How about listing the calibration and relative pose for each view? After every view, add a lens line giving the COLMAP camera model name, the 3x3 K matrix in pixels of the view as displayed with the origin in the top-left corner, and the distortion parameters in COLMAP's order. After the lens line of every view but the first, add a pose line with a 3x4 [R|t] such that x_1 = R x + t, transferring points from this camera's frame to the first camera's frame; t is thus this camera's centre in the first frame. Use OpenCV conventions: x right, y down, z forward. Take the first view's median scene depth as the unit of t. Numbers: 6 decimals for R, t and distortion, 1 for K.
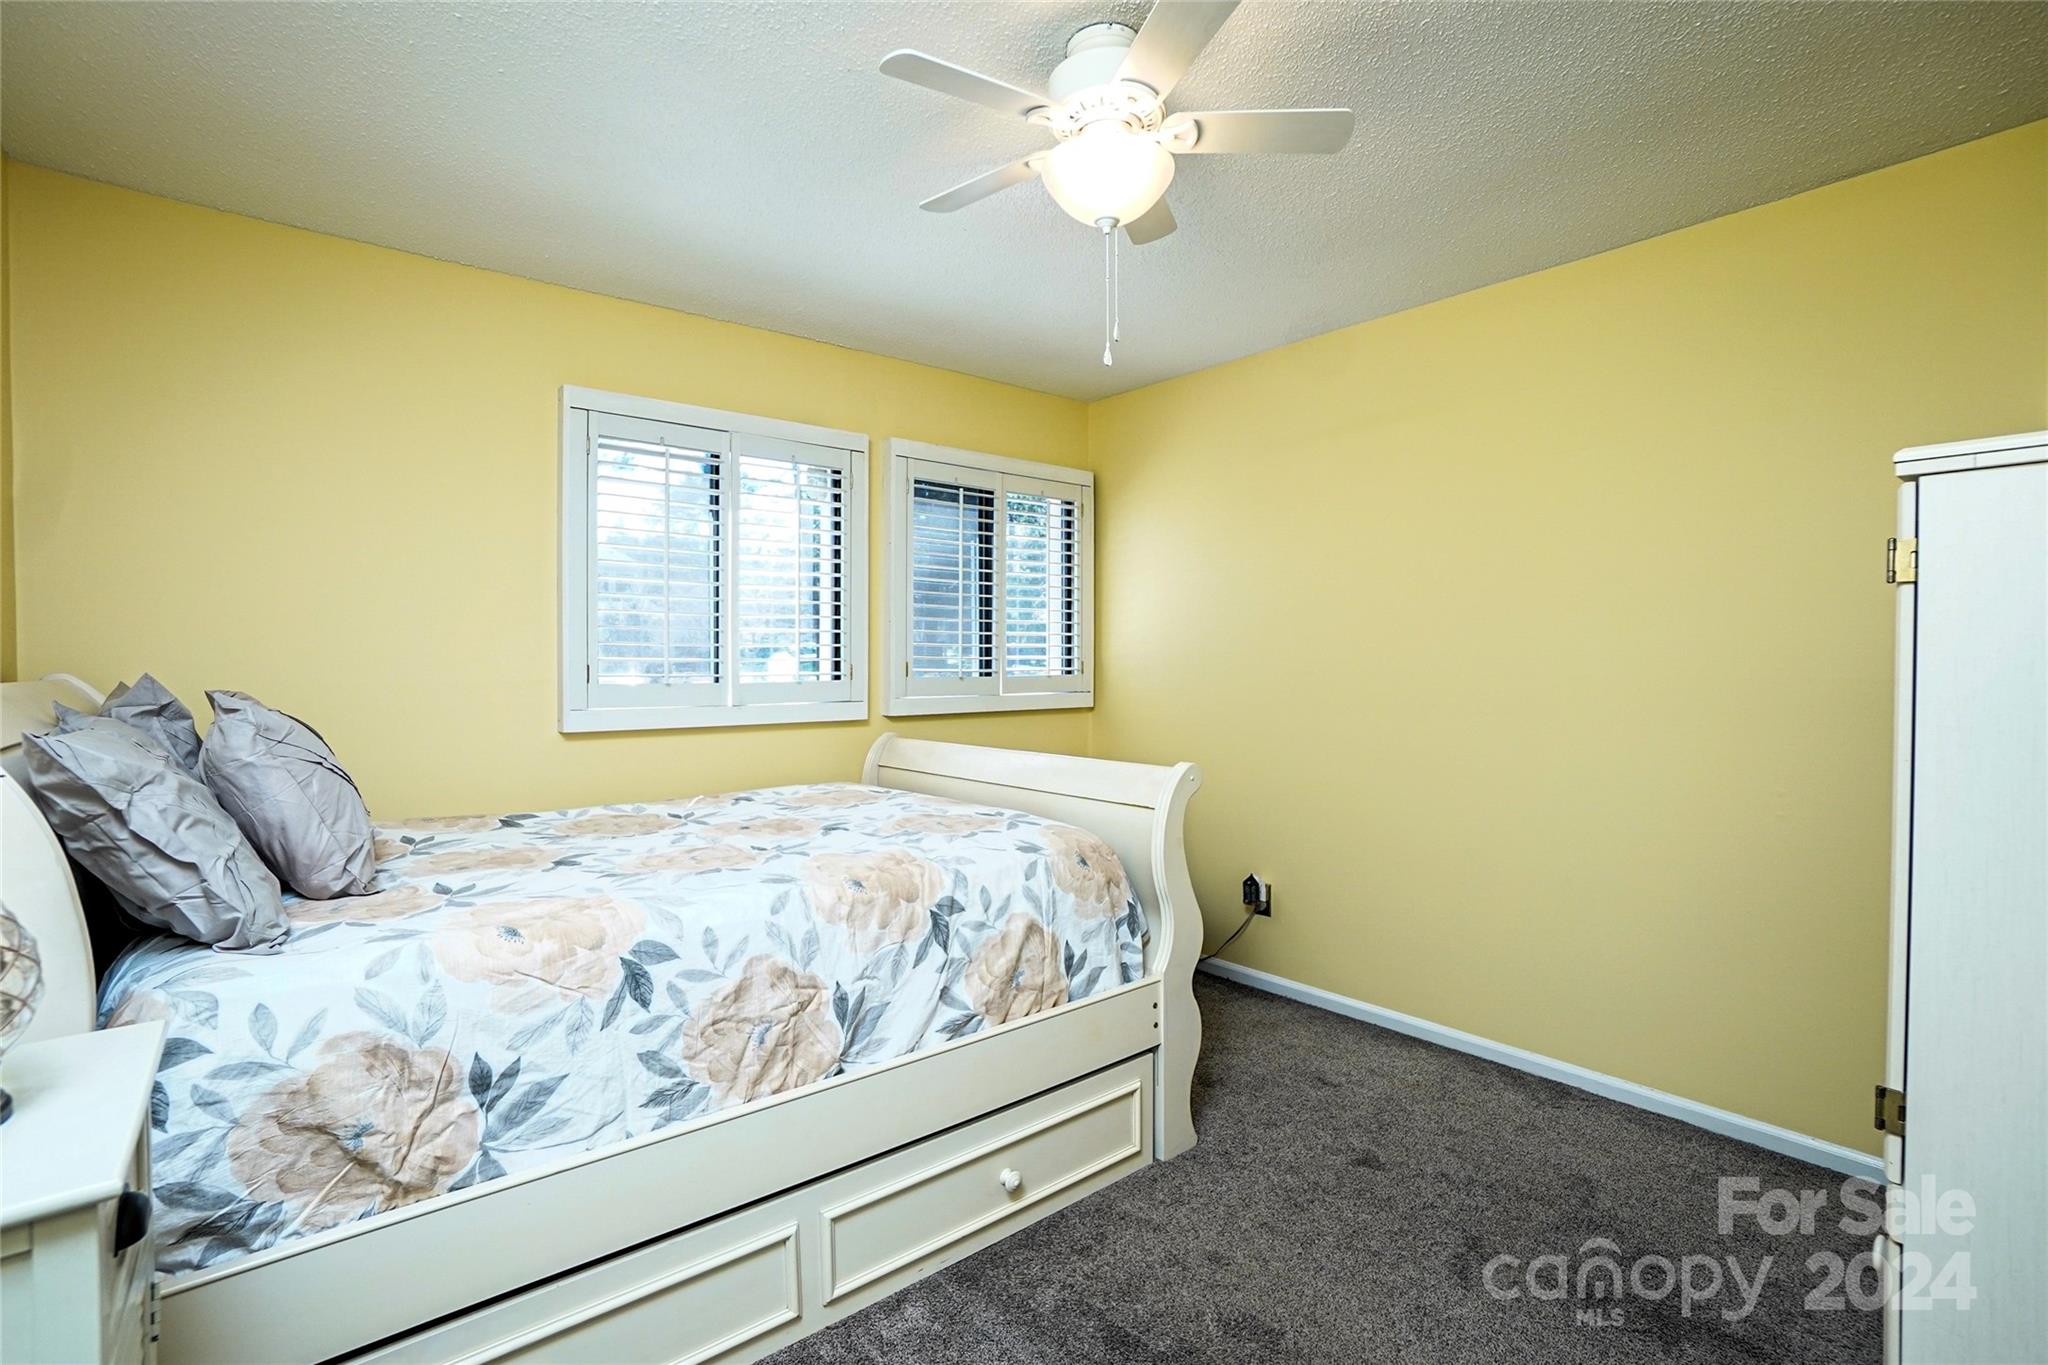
lens RADIAL K [[917.9, 0, 1000.9], [0, 917.9, 677.7], [0, 0, 1]] dist [-0.054843, 0.023108]
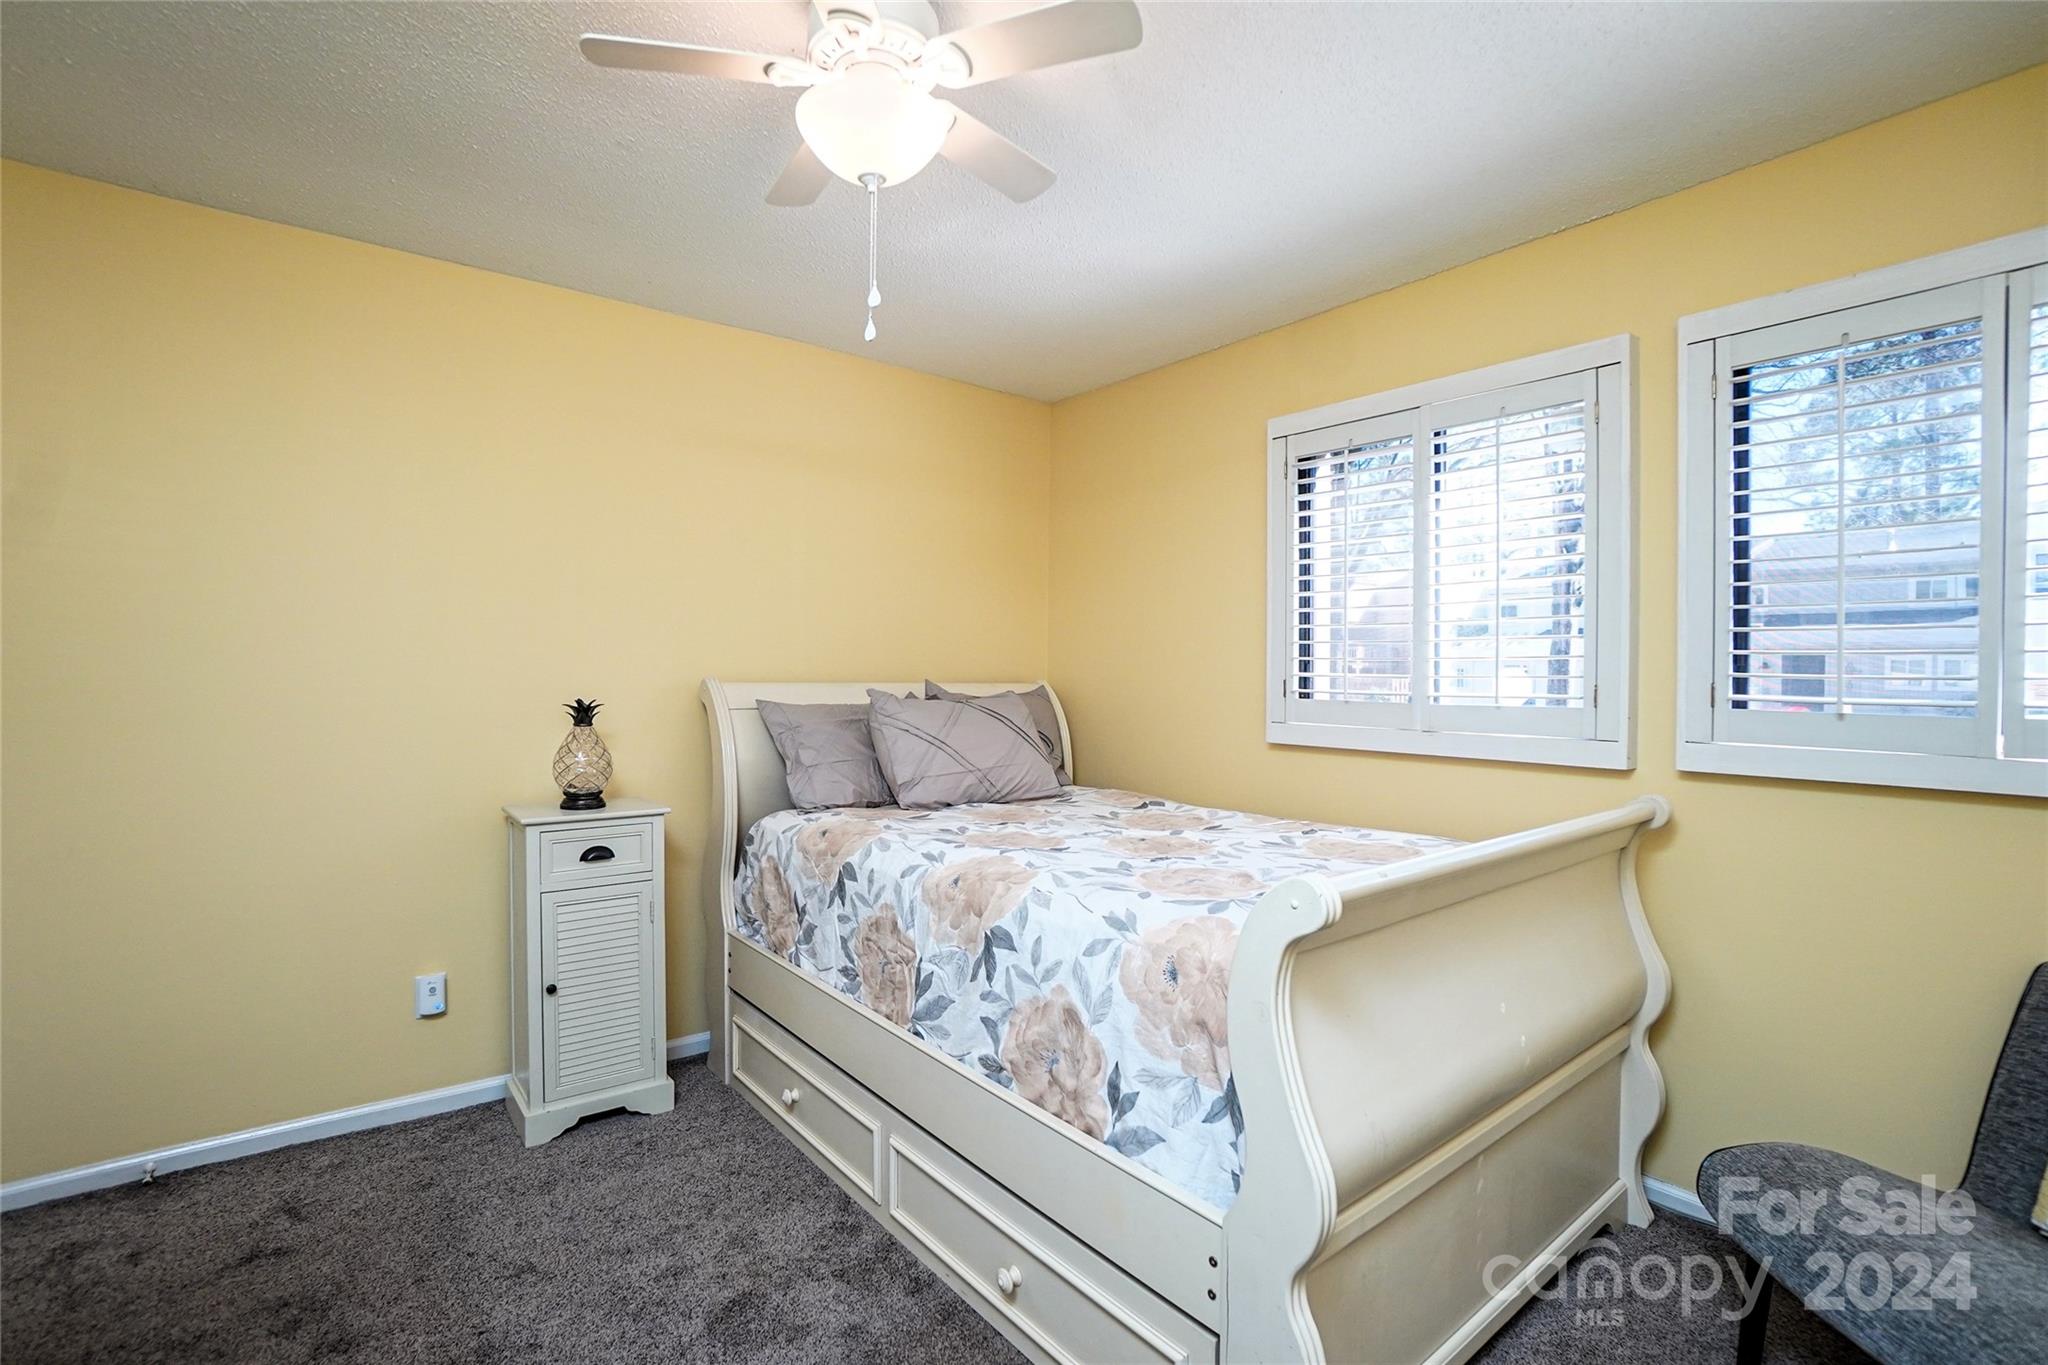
lens RADIAL K [[917.9, 0, 1000.9], [0, 917.9, 677.7], [0, 0, 1]] dist [-0.054843, 0.023108]
pose [[-0.005795, 0.007612, -0.999954, 0.909447], [-0.026534, 0.999618, 0.007763, -0.024233], [0.999631, 0.026578, -0.005591, 1.036581]]
